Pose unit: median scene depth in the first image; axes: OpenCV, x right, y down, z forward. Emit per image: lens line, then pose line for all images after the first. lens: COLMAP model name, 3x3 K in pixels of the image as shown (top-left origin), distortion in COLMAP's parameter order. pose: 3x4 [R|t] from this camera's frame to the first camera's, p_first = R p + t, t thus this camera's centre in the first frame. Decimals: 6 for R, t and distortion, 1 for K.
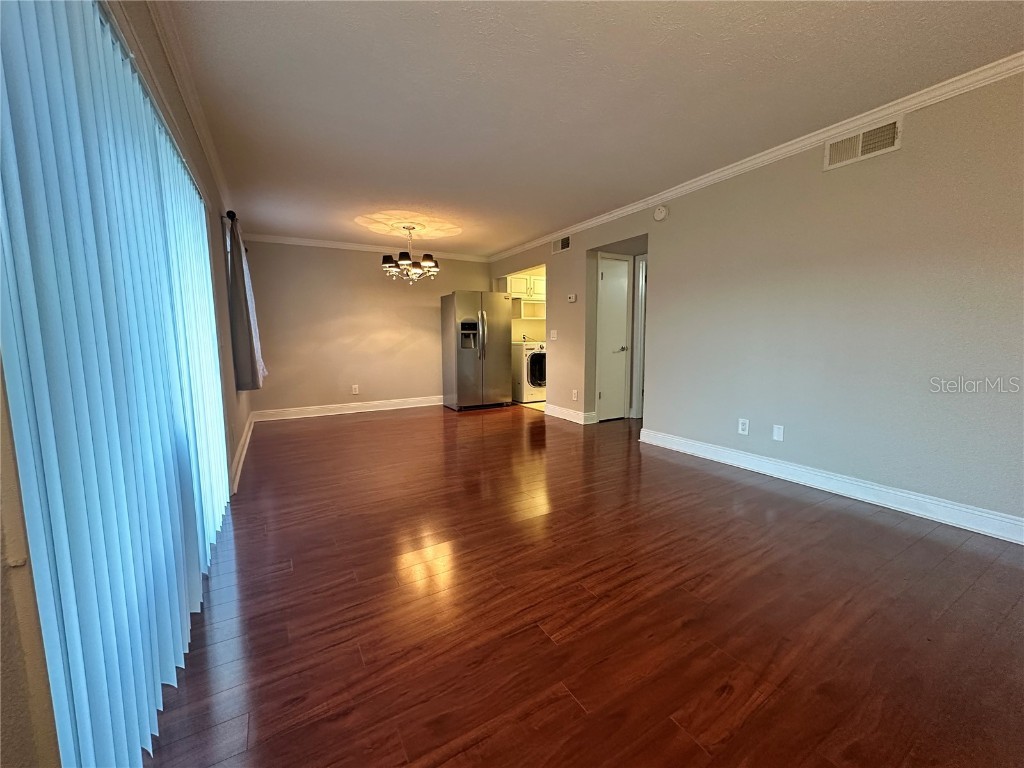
lens RADIAL K [[407.2, 0, 512.0], [0, 407.2, 384.0], [0, 0, 1]] dist [-0.000866, -0.000123]
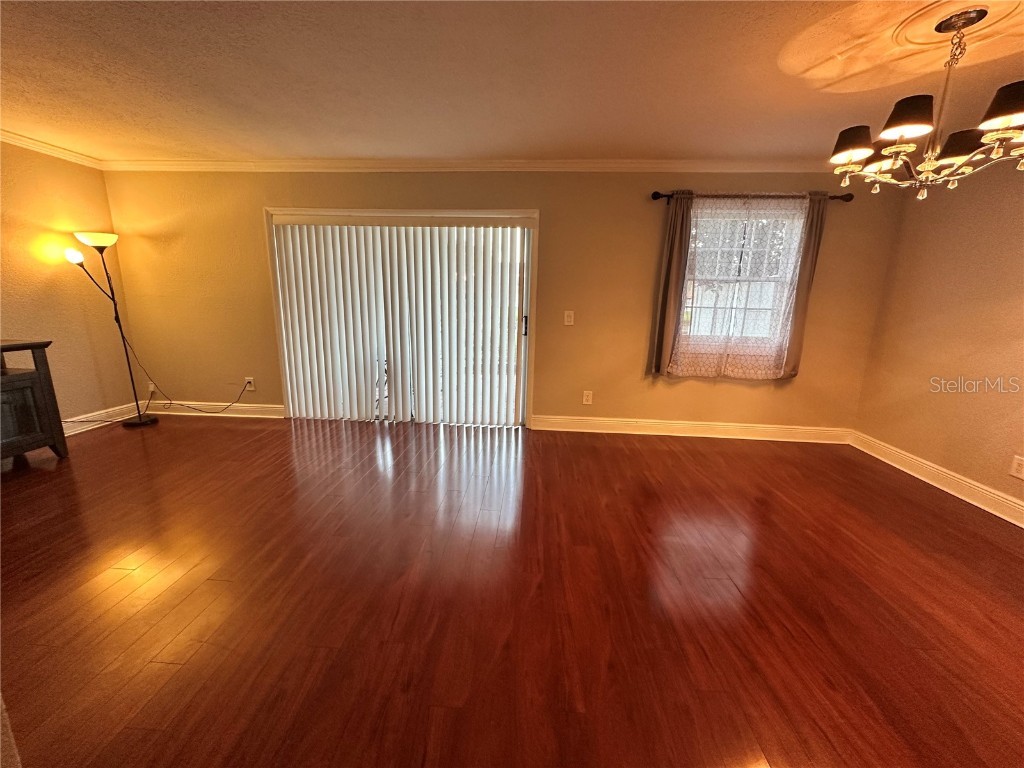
lens RADIAL K [[407.2, 0, 512.0], [0, 407.2, 384.0], [0, 0, 1]] dist [-0.000866, -0.000123]
pose [[-0.558333, 0.174455, -0.811067, 0.263117], [-0.111173, 0.953090, 0.281533, -0.153503], [0.822135, 0.247358, -0.512746, 0.926955]]
